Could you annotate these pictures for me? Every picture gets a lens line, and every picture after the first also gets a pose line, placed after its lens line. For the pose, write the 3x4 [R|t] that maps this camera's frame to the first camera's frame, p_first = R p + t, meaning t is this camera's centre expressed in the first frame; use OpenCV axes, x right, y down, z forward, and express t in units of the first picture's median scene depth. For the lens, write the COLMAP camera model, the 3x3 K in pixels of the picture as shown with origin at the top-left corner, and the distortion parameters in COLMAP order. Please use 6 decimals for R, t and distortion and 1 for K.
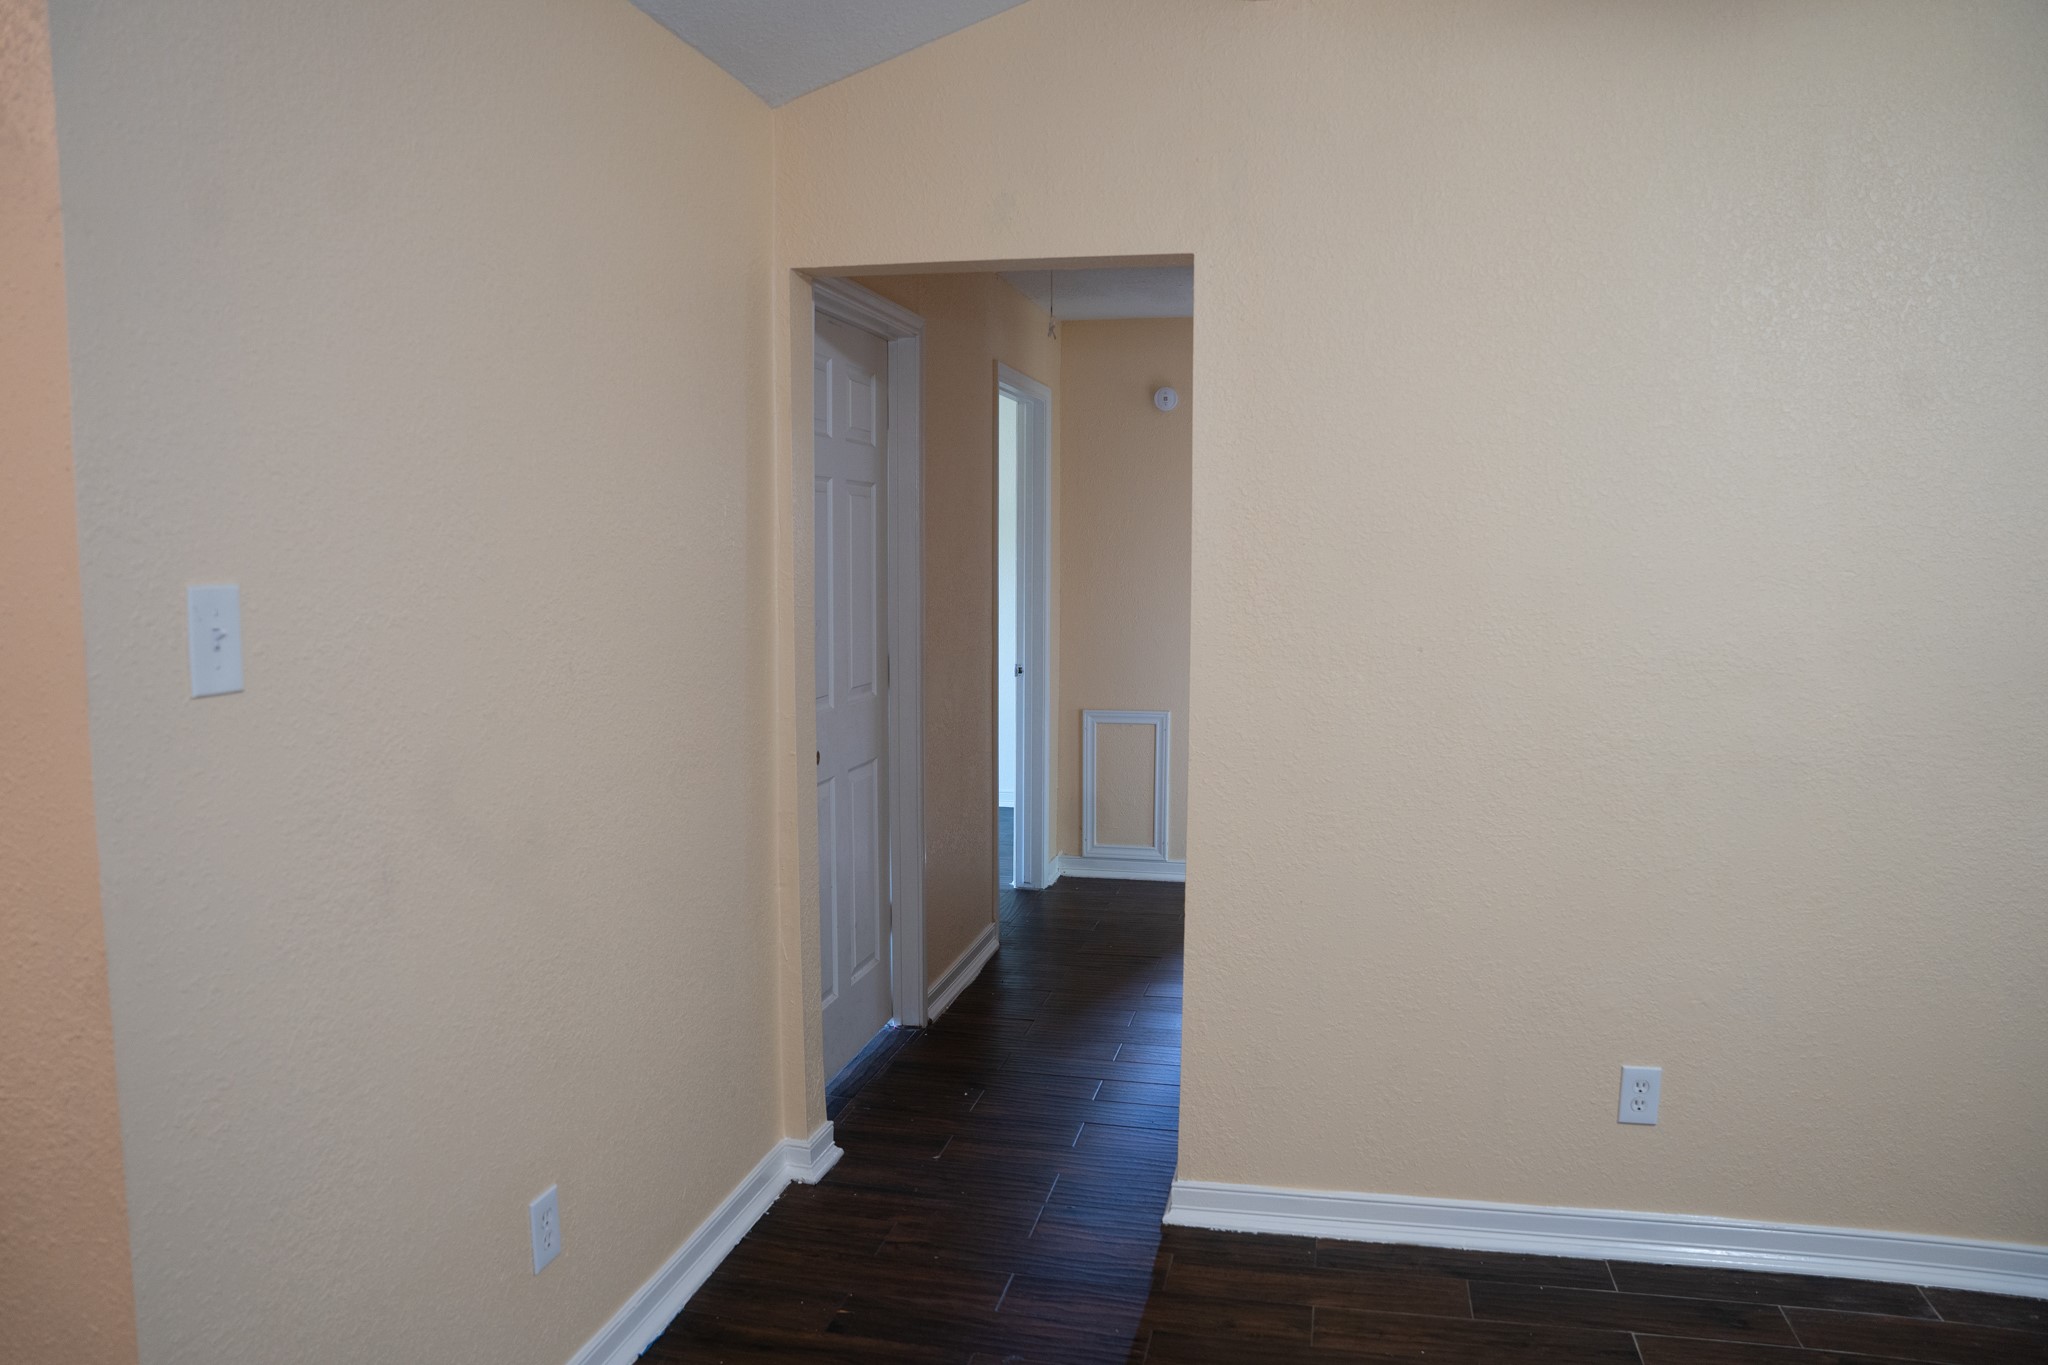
lens RADIAL K [[1431.7, 0, 1015.1], [0, 1431.7, 692.4], [0, 0, 1]] dist [-0.176377, 0.129813]
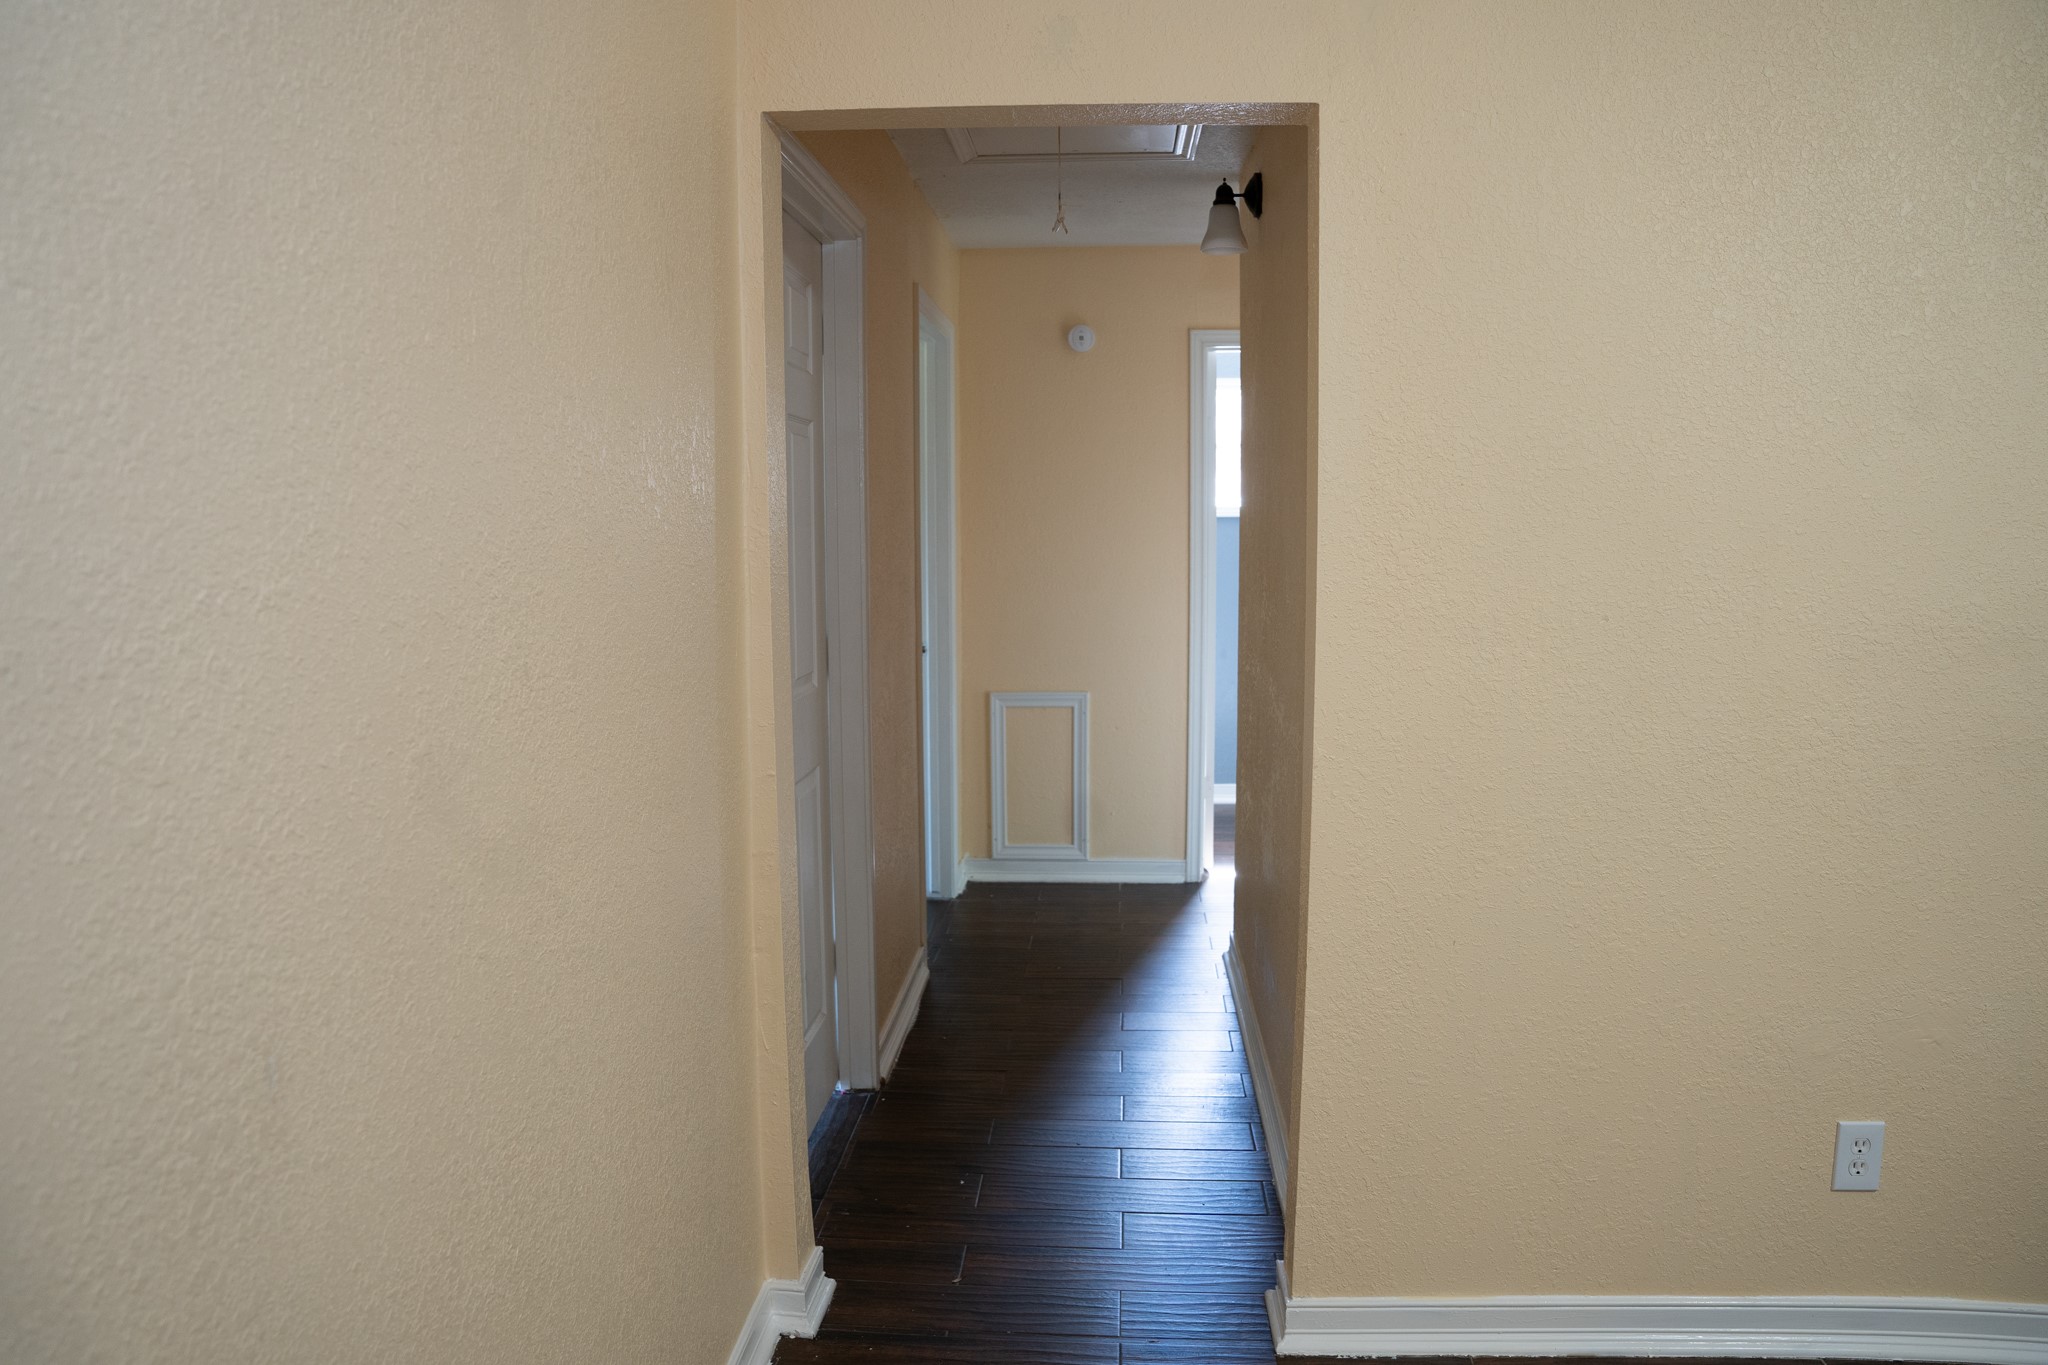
lens RADIAL K [[1431.7, 0, 1015.1], [0, 1431.7, 692.4], [0, 0, 1]] dist [-0.176377, 0.129813]
pose [[0.987872, -0.026761, 0.152947, -0.148219], [0.023912, 0.999505, 0.020439, -0.011741], [-0.153418, -0.016534, 0.988023, 0.262012]]
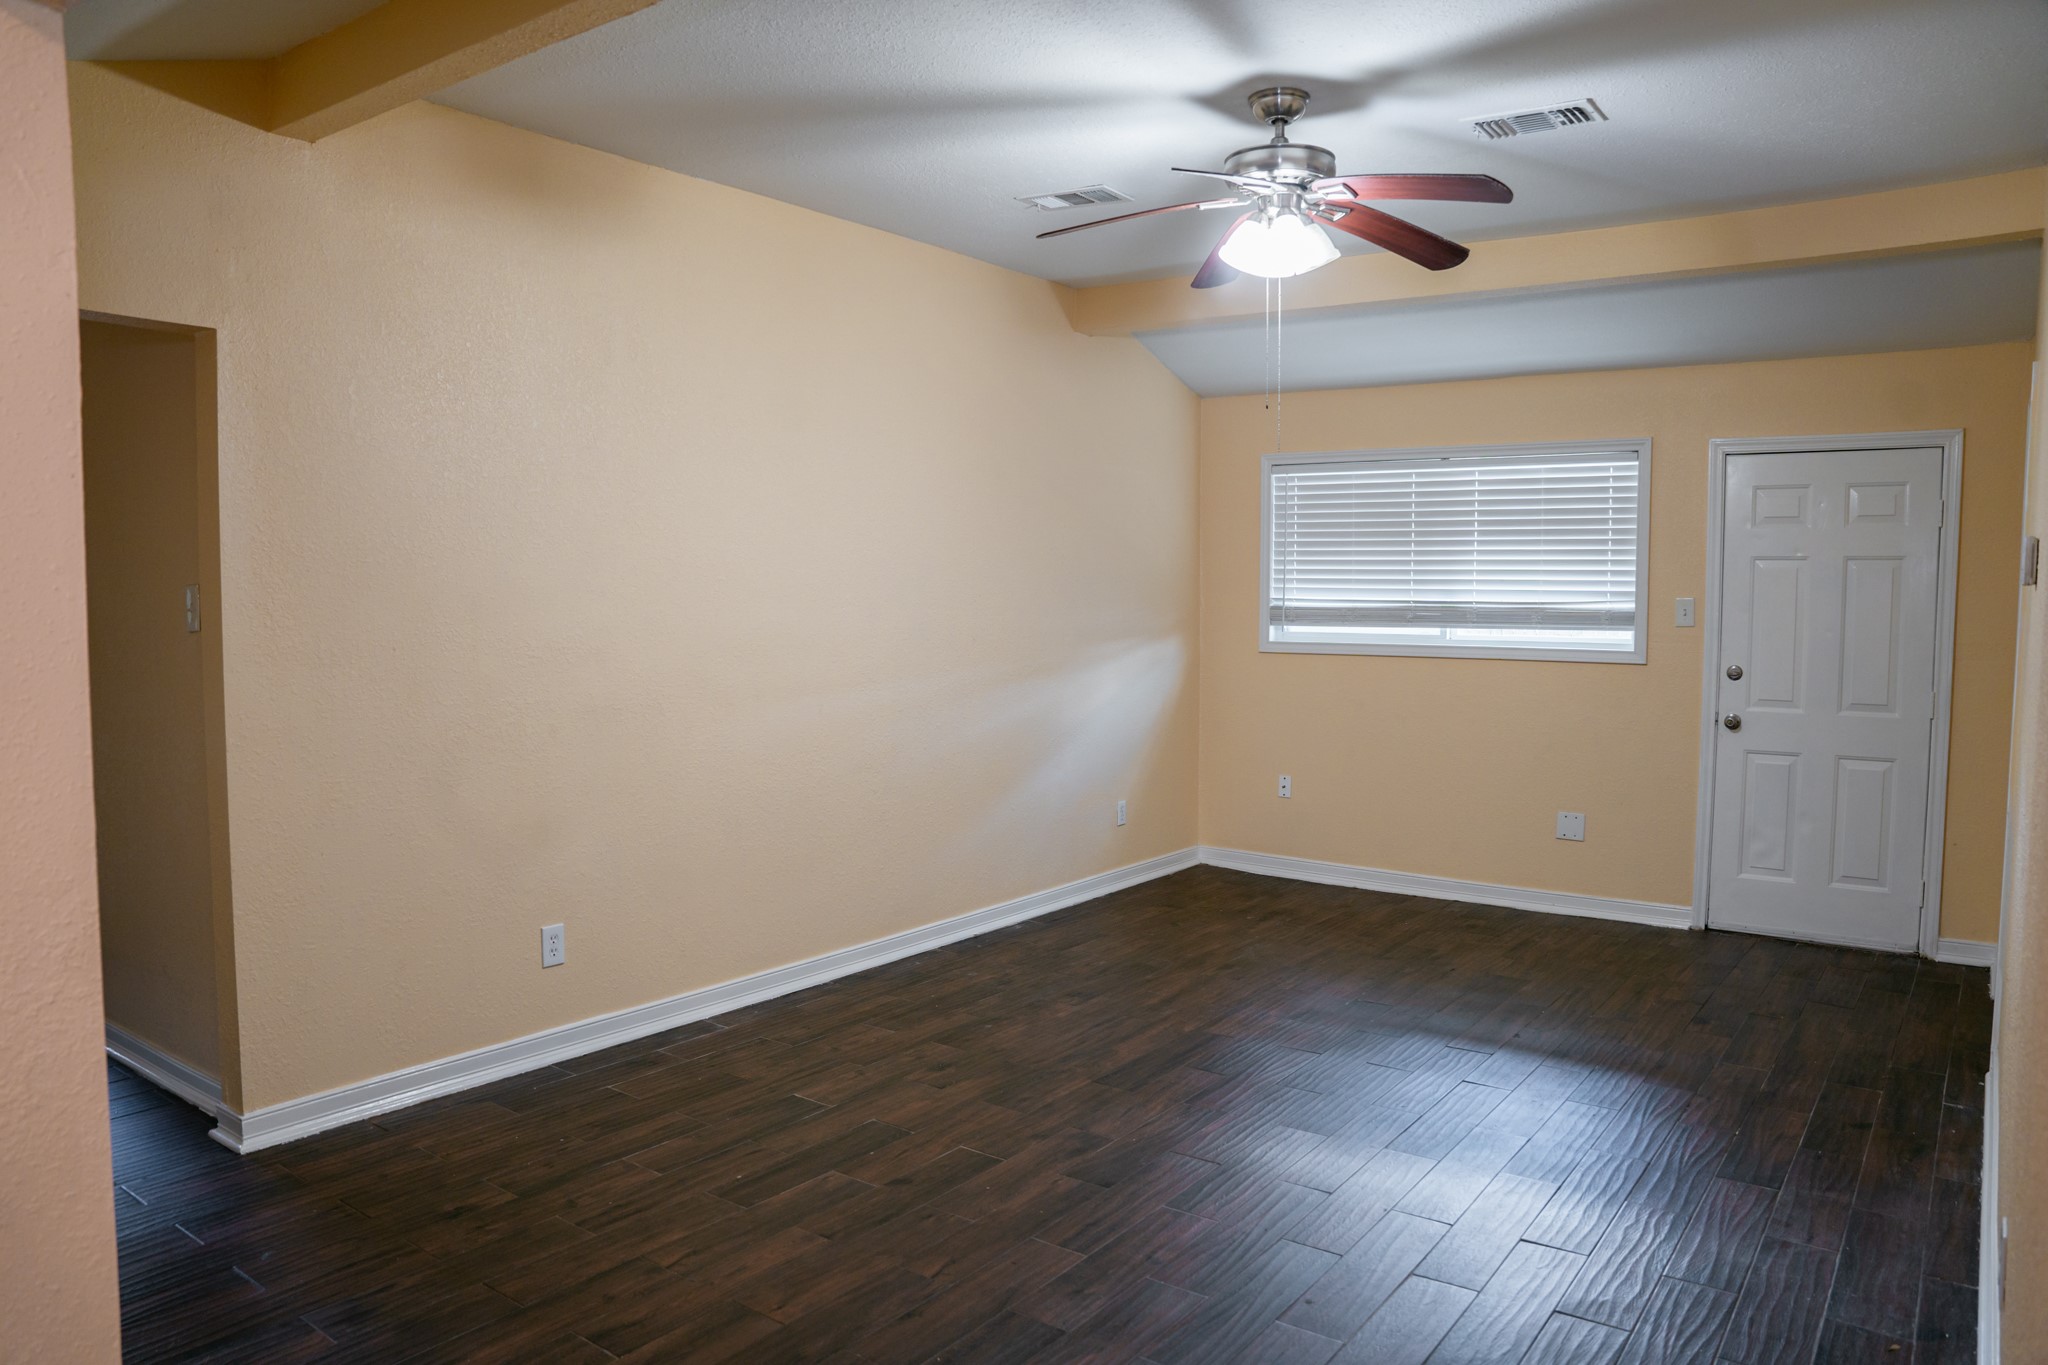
lens RADIAL K [[1431.7, 0, 1015.1], [0, 1431.7, 692.4], [0, 0, 1]] dist [-0.176377, 0.129813]
pose [[0.403161, -0.062782, 0.912973, -0.641054], [0.091212, 0.995433, 0.028174, 0.025589], [-0.910572, 0.071915, 0.407046, -0.069769]]
